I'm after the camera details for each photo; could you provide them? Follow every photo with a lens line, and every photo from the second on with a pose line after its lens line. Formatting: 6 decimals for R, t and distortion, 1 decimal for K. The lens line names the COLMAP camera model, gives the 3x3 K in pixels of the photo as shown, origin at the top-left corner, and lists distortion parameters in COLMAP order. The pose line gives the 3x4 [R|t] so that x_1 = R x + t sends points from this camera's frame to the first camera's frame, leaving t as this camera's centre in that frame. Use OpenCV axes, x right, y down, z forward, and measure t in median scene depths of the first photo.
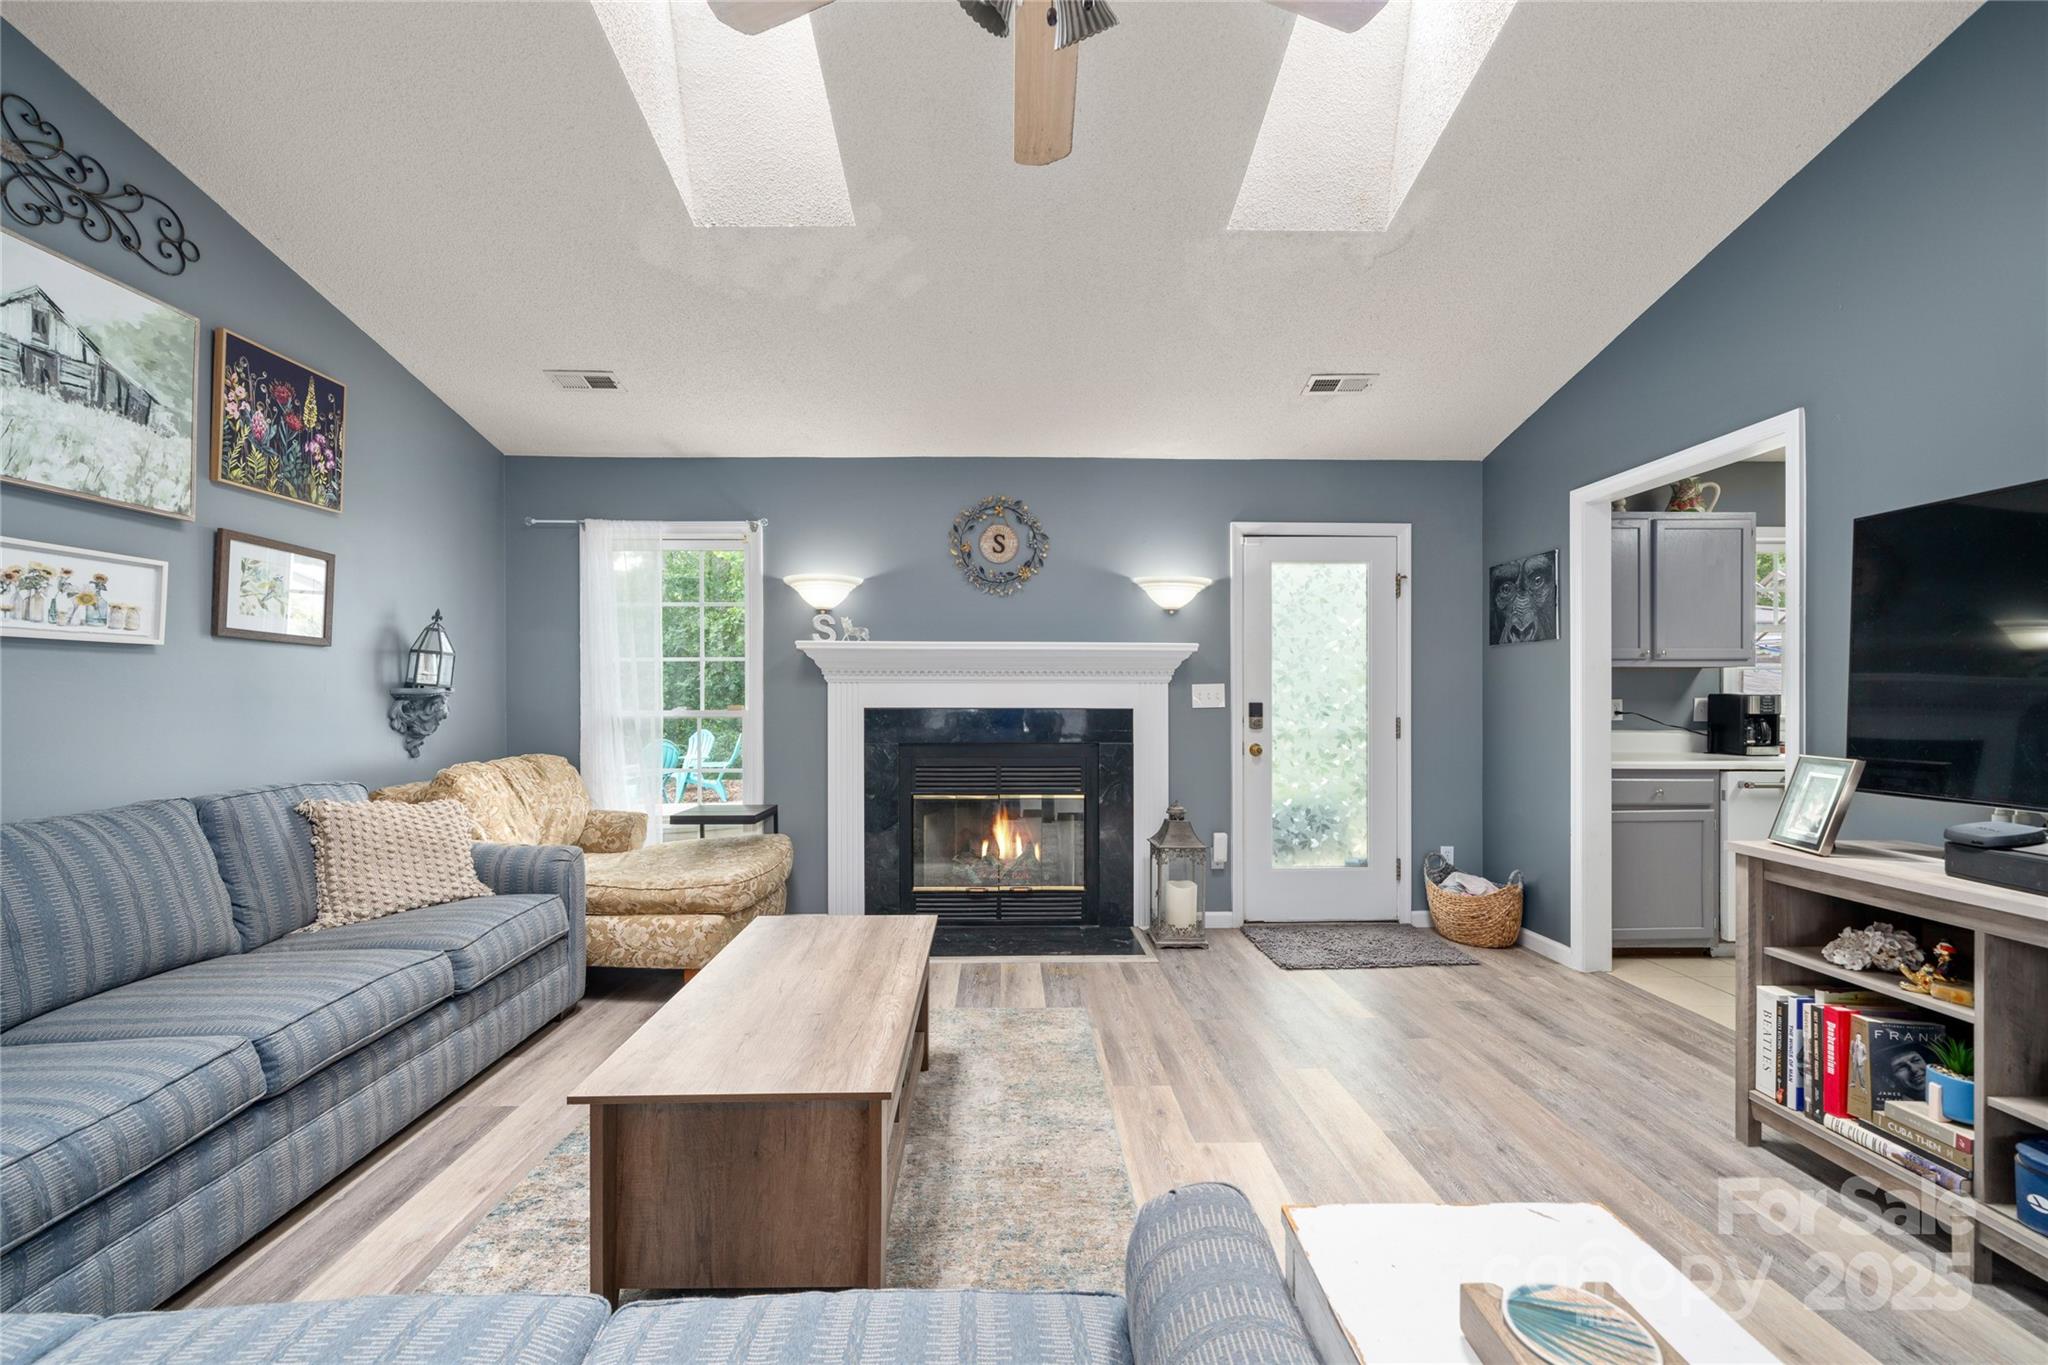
lens RADIAL K [[815.0, 0, 1018.9], [0, 815.0, 697.6], [0, 0, 1]] dist [-0.003924, 0.001046]
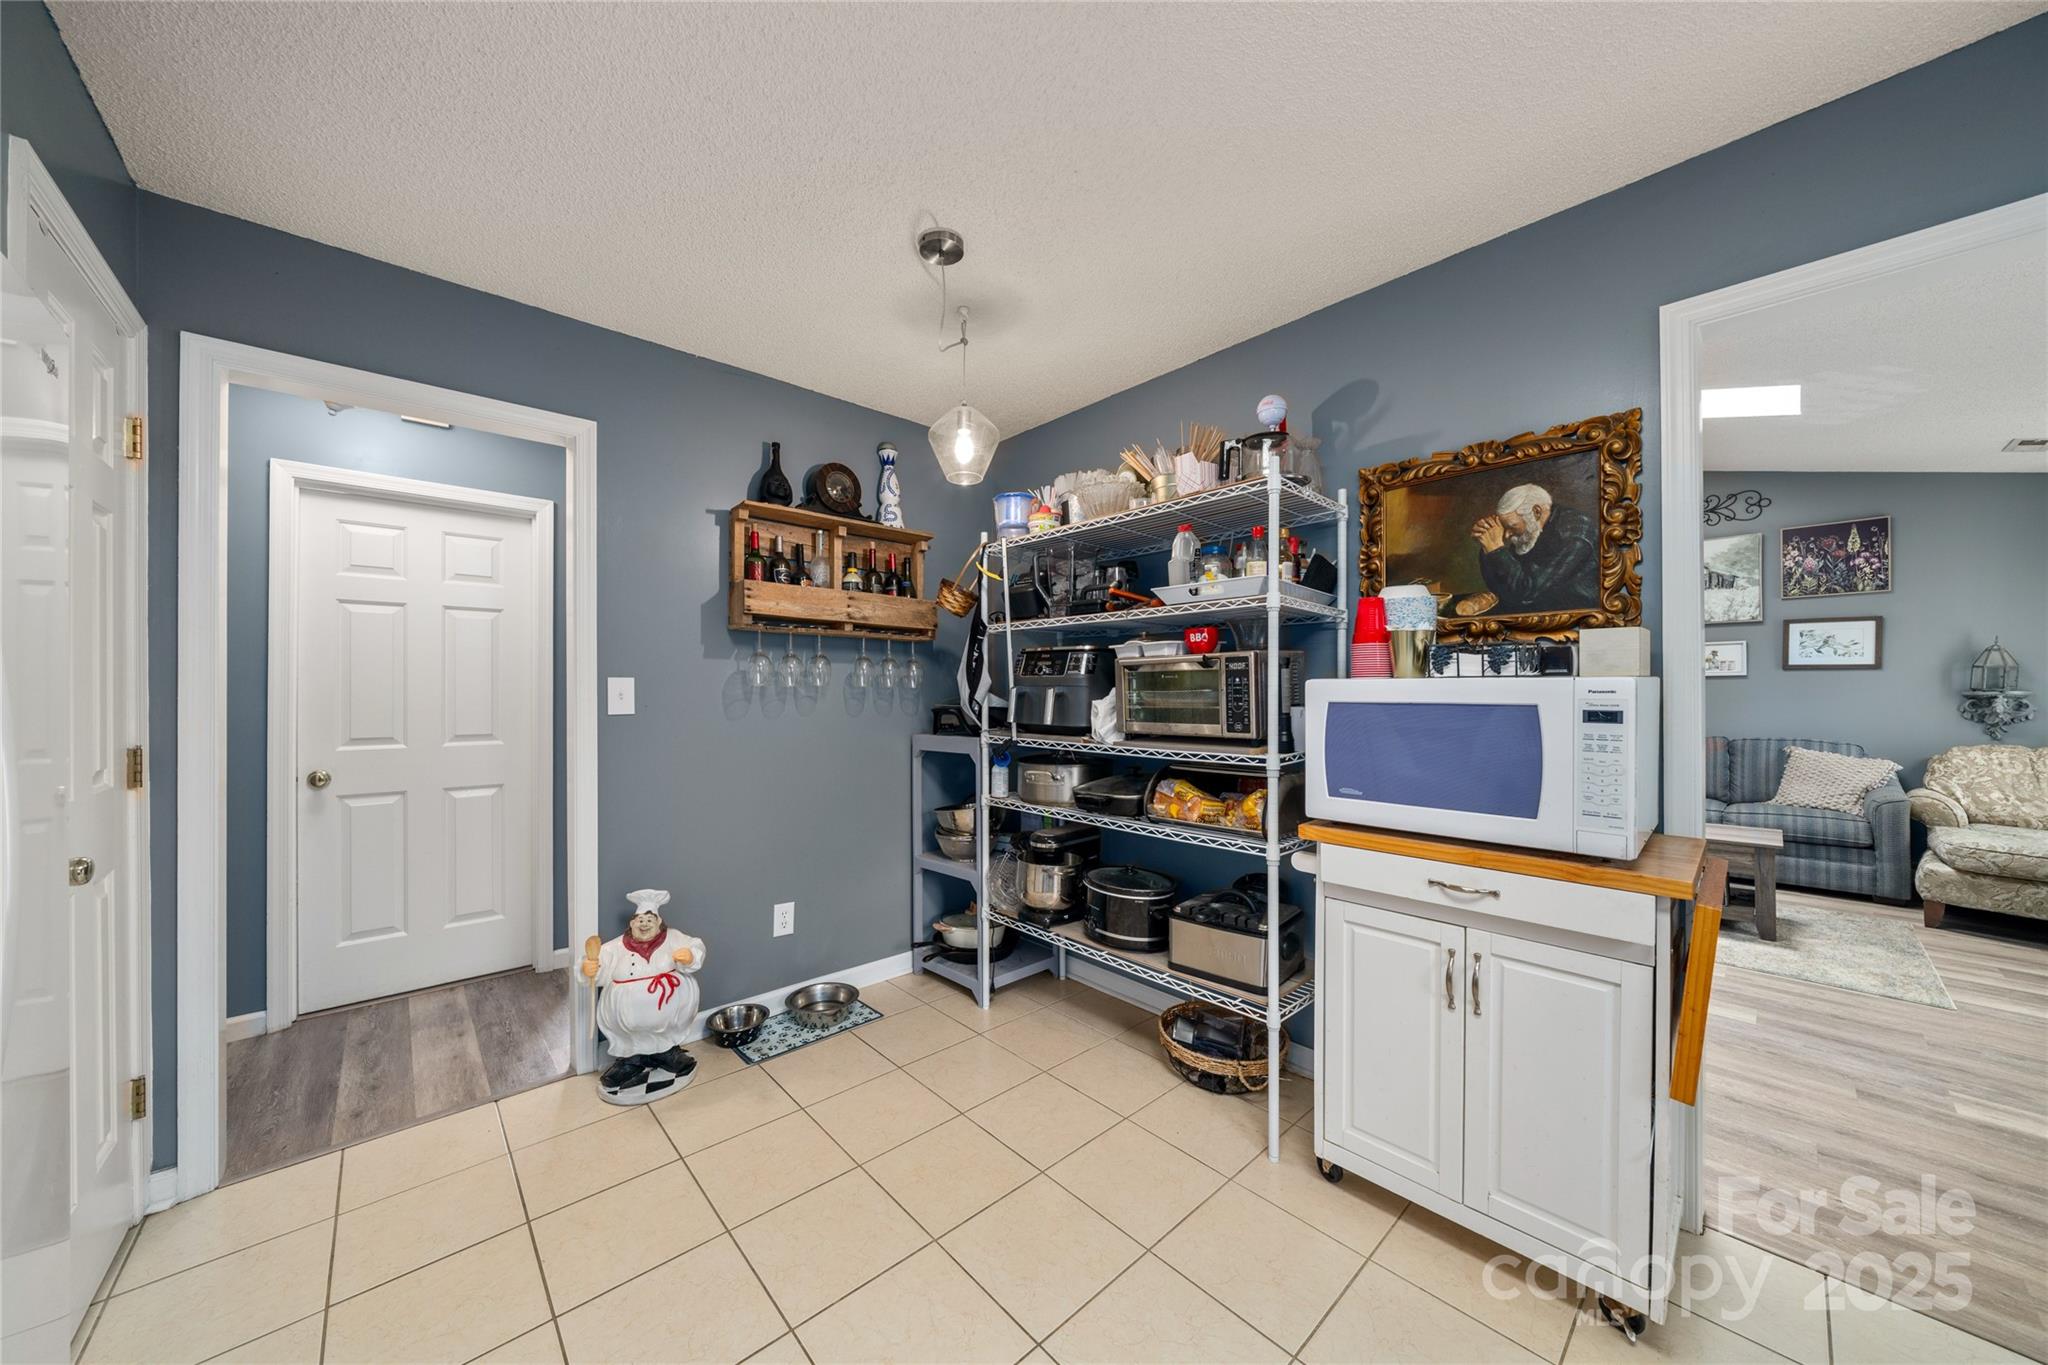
lens RADIAL K [[705.3, 0, 1011.5], [0, 705.3, 694.8], [0, 0, 1]] dist [-0.009307, 0.001408]
pose [[-0.754446, 0.002164, -0.656359, 1.405123], [0.000006, 0.999995, 0.003289, -0.009140], [0.656362, 0.002477, -0.754442, 0.812120]]
